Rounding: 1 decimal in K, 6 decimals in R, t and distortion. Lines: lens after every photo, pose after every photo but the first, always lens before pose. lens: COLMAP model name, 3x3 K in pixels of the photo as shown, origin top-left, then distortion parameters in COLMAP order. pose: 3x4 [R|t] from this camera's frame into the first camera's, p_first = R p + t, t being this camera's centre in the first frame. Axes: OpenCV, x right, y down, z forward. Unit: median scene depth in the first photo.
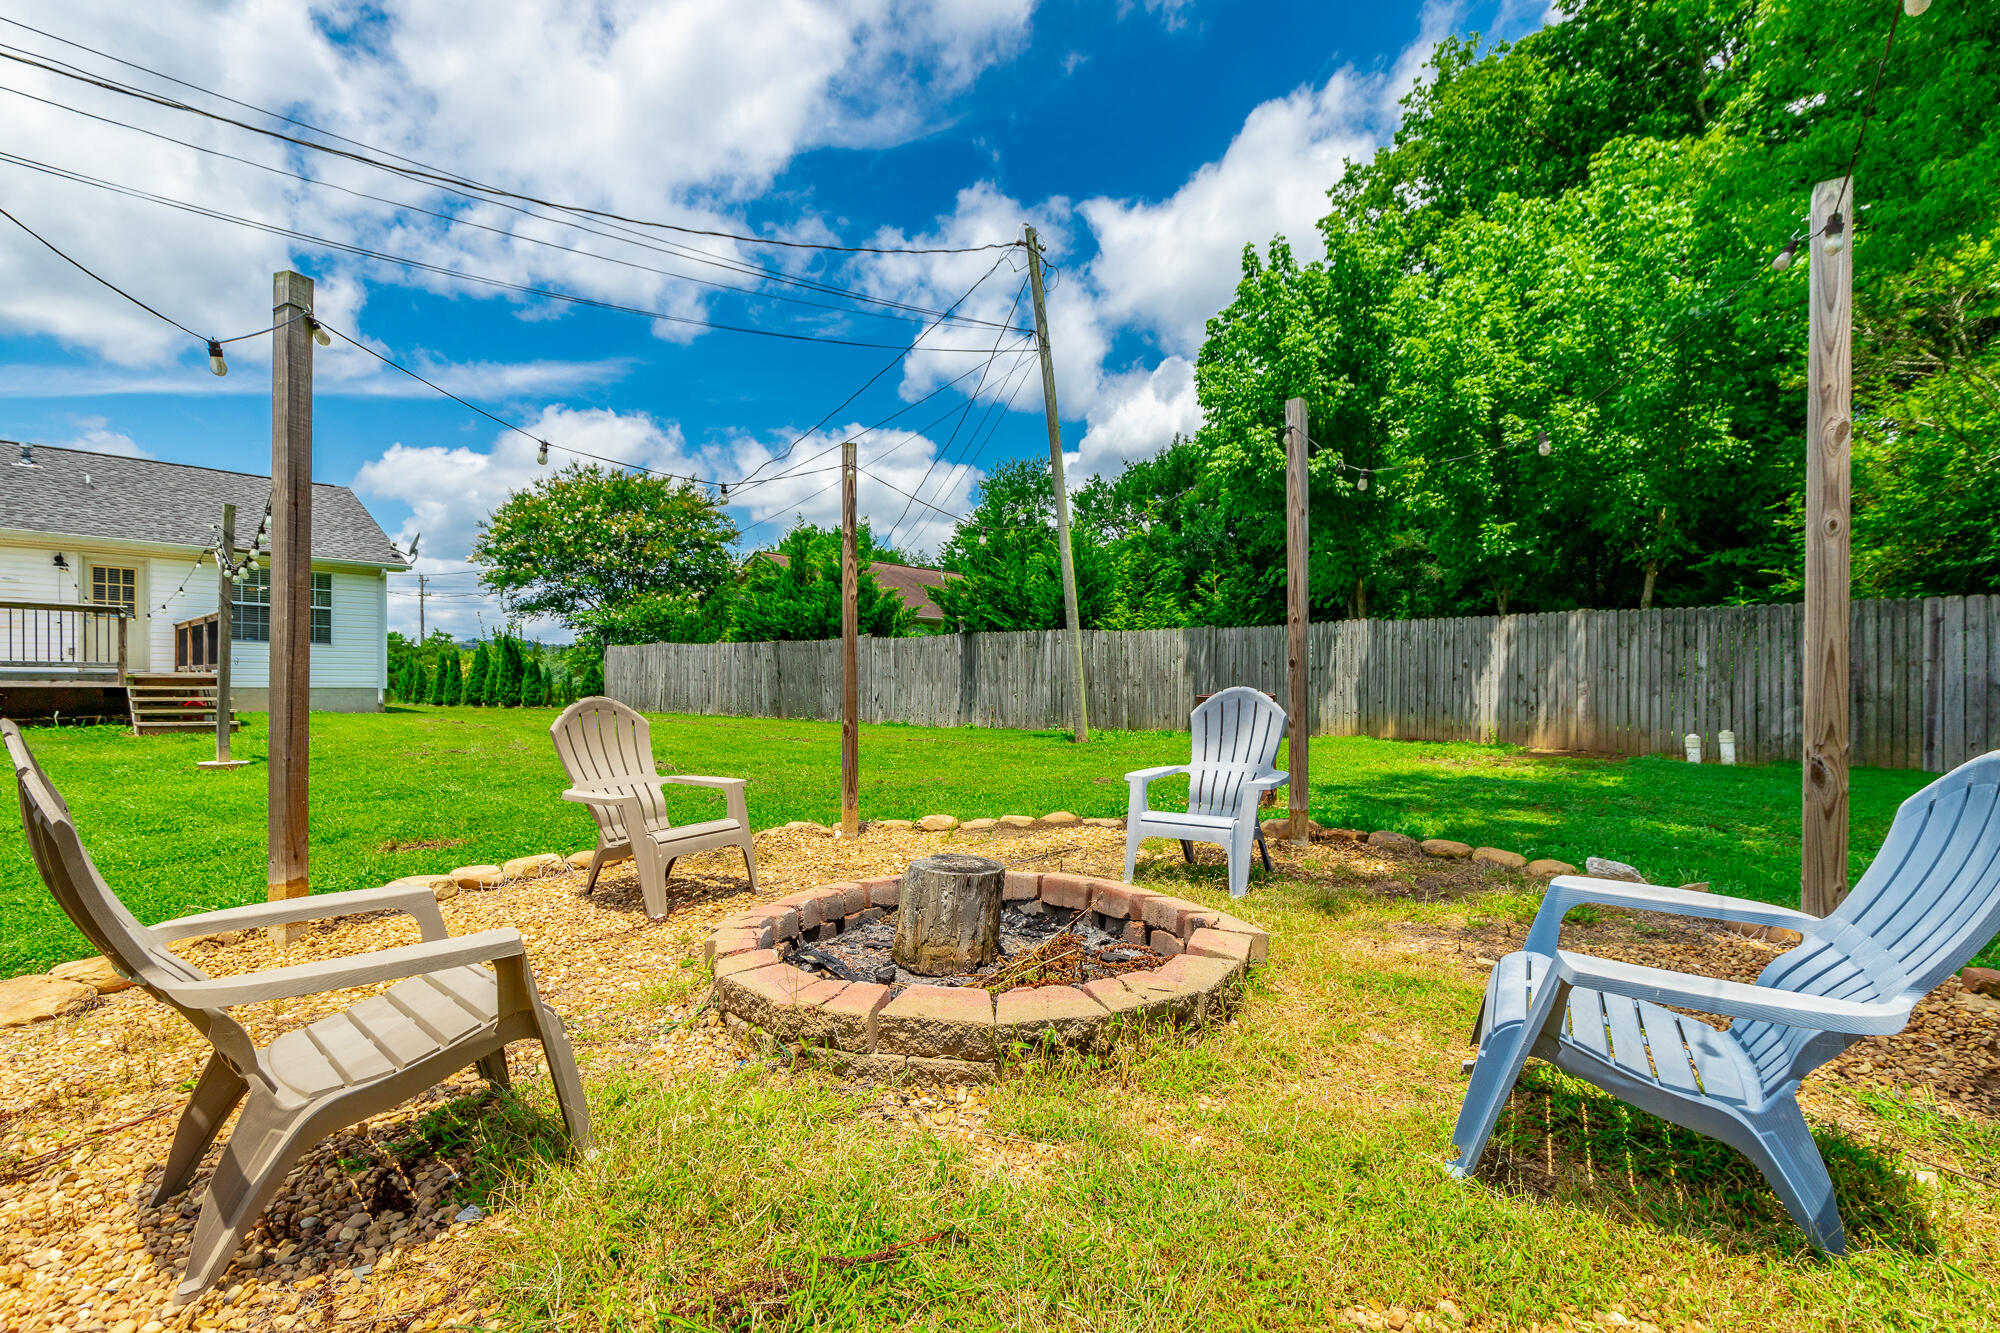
lens RADIAL K [[909.4, 0, 1007.4], [0, 909.4, 697.2], [0, 0, 1]] dist [0.003231, 0.000330]
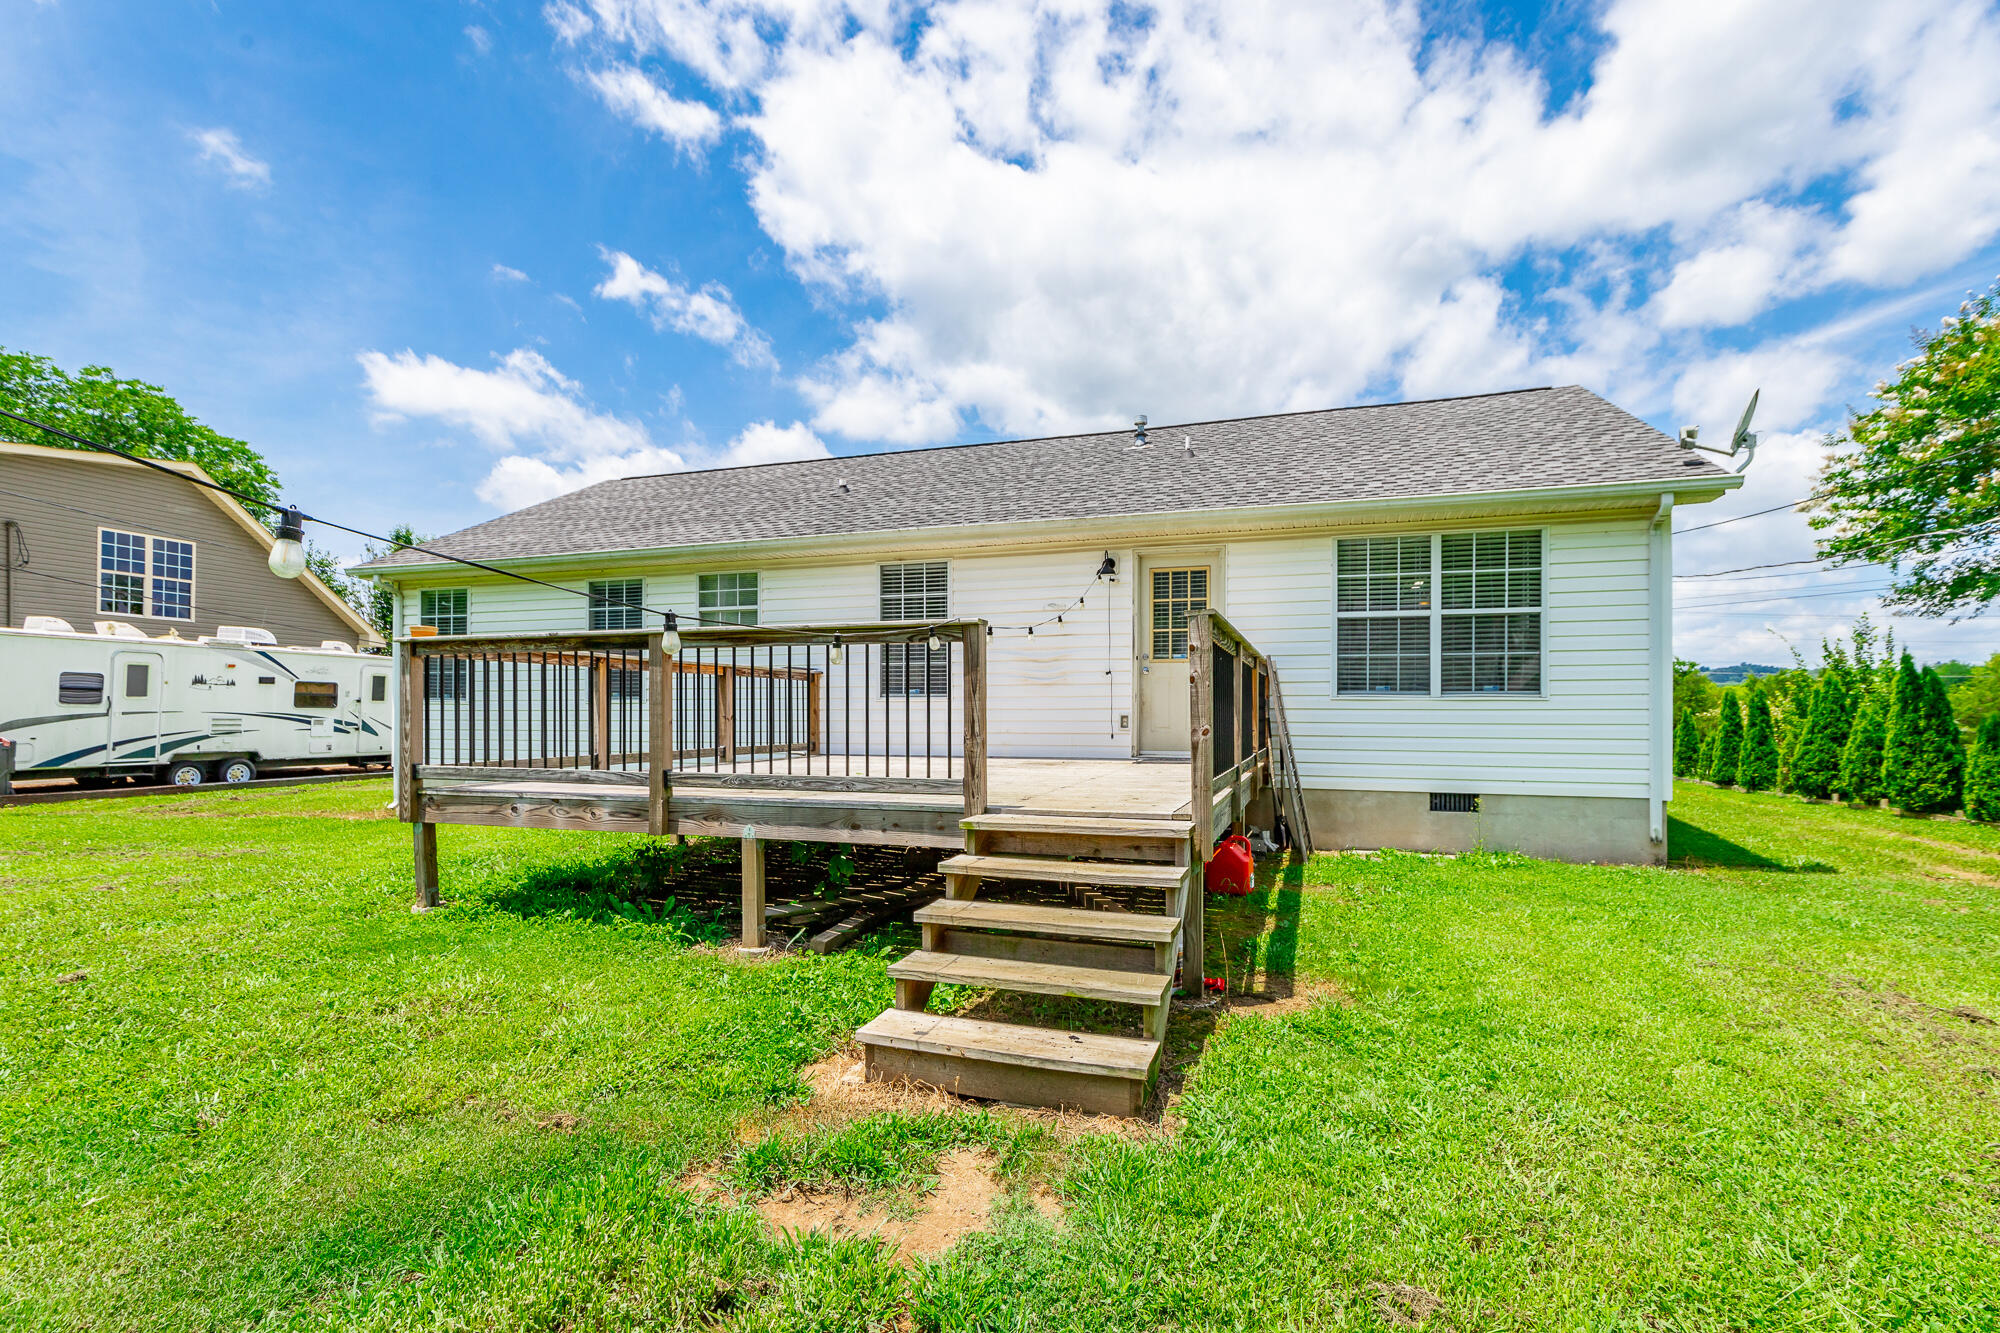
lens RADIAL K [[929.2, 0, 1008.2], [0, 929.2, 710.7], [0, 0, 1]] dist [0.000738, 0.000034]
pose [[0.387575, -0.006294, -0.921817, -0.413953], [-0.012179, 0.999854, -0.011948, -0.039773], [0.921758, 0.015858, 0.387442, 0.569545]]
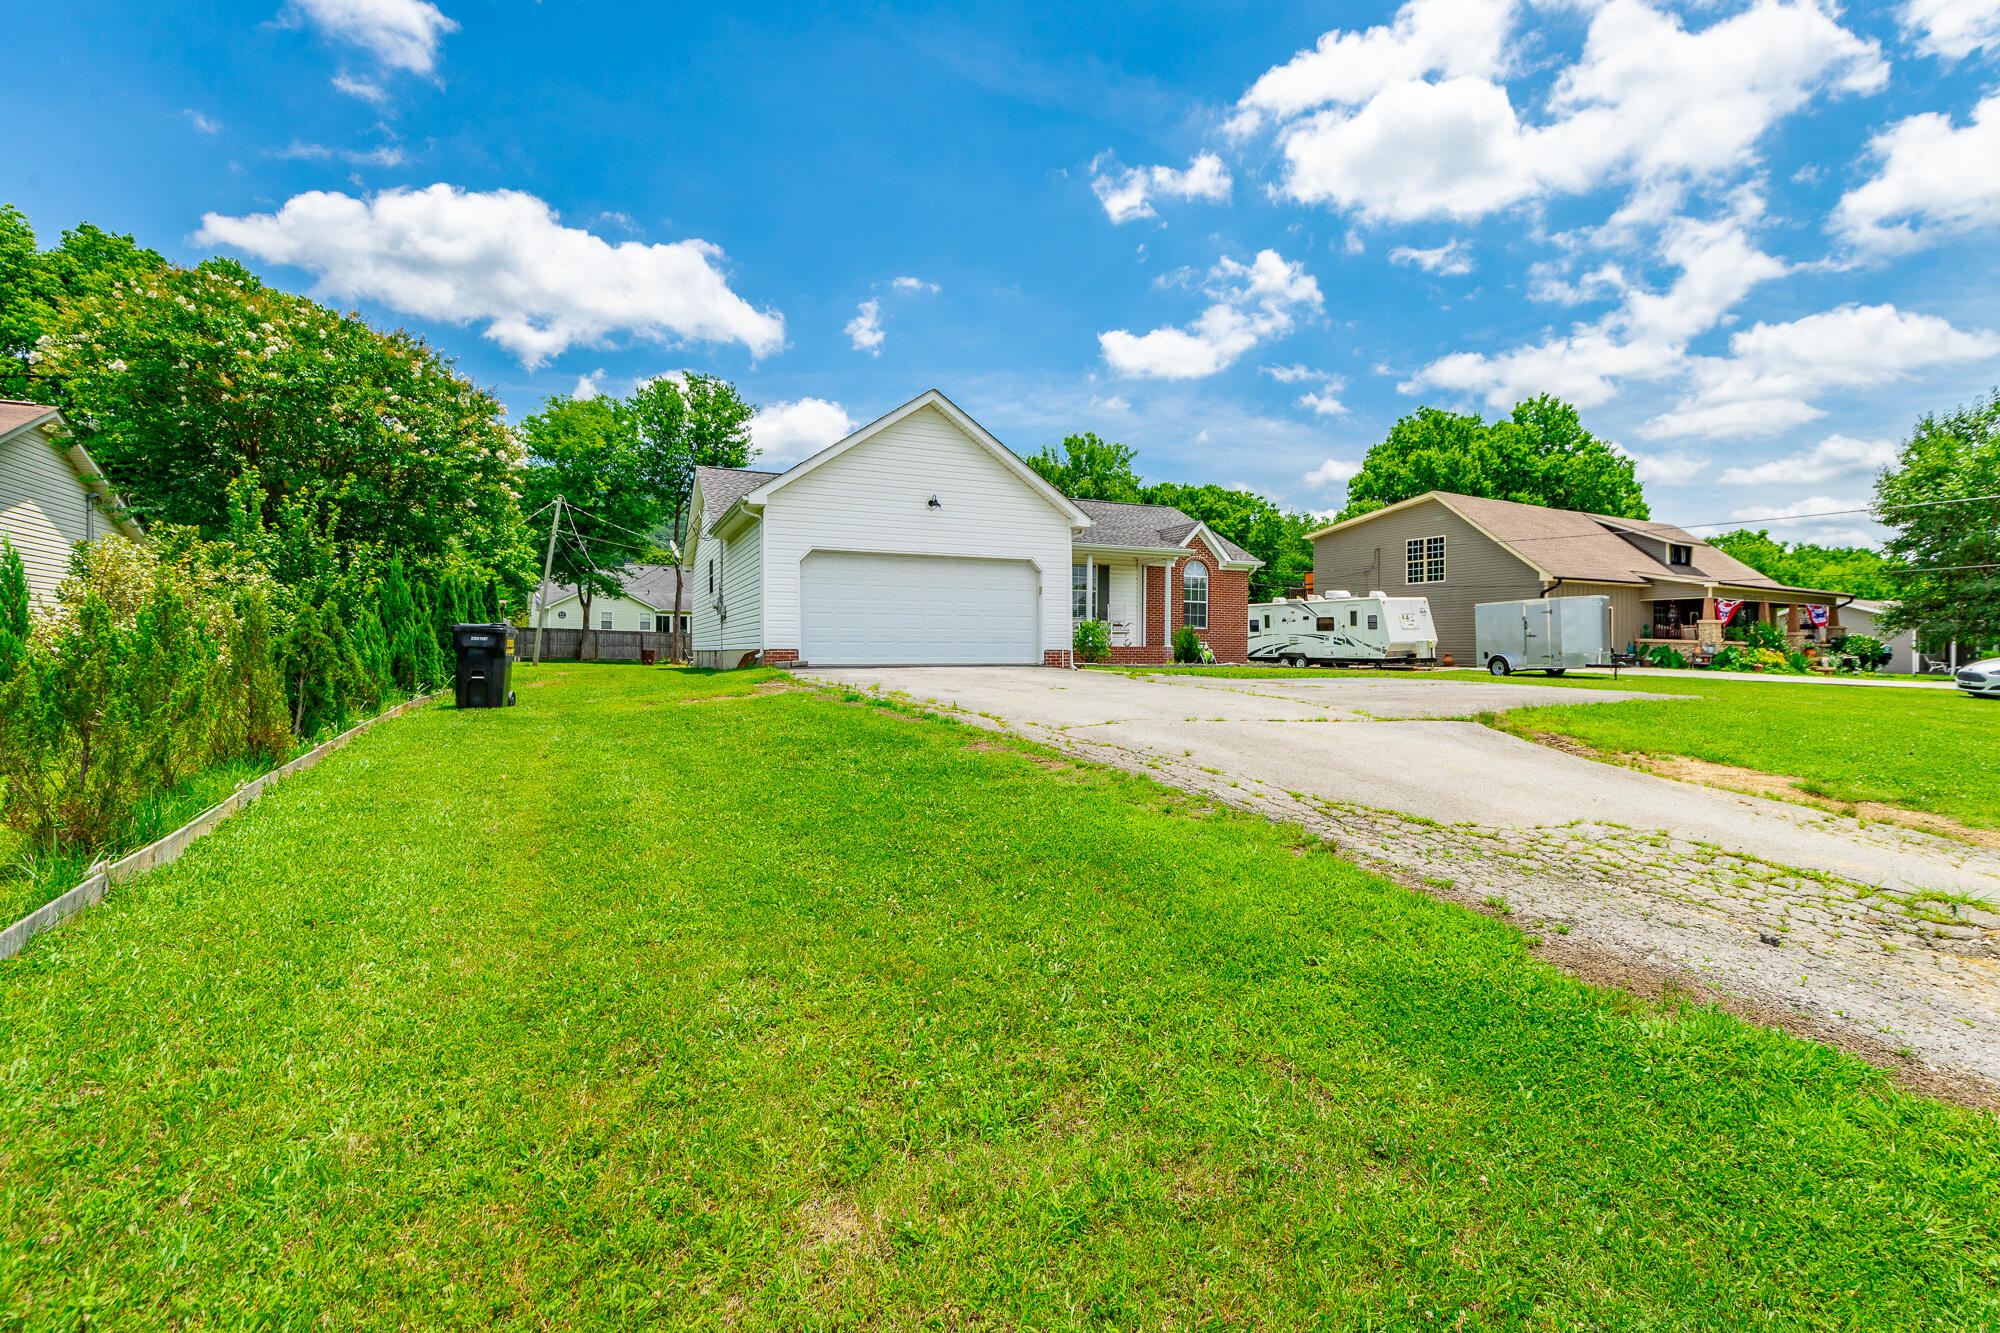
lens RADIAL K [[906.5, 0, 1047.6], [0, 906.5, 619.9], [0, 0, 1]] dist [0.000750, 0.000191]
pose [[-0.923218, 0.007170, 0.384210, -1.742499], [-0.000037, 0.999824, -0.018746, -0.033888], [-0.384277, -0.017321, -0.923056, 2.086886]]
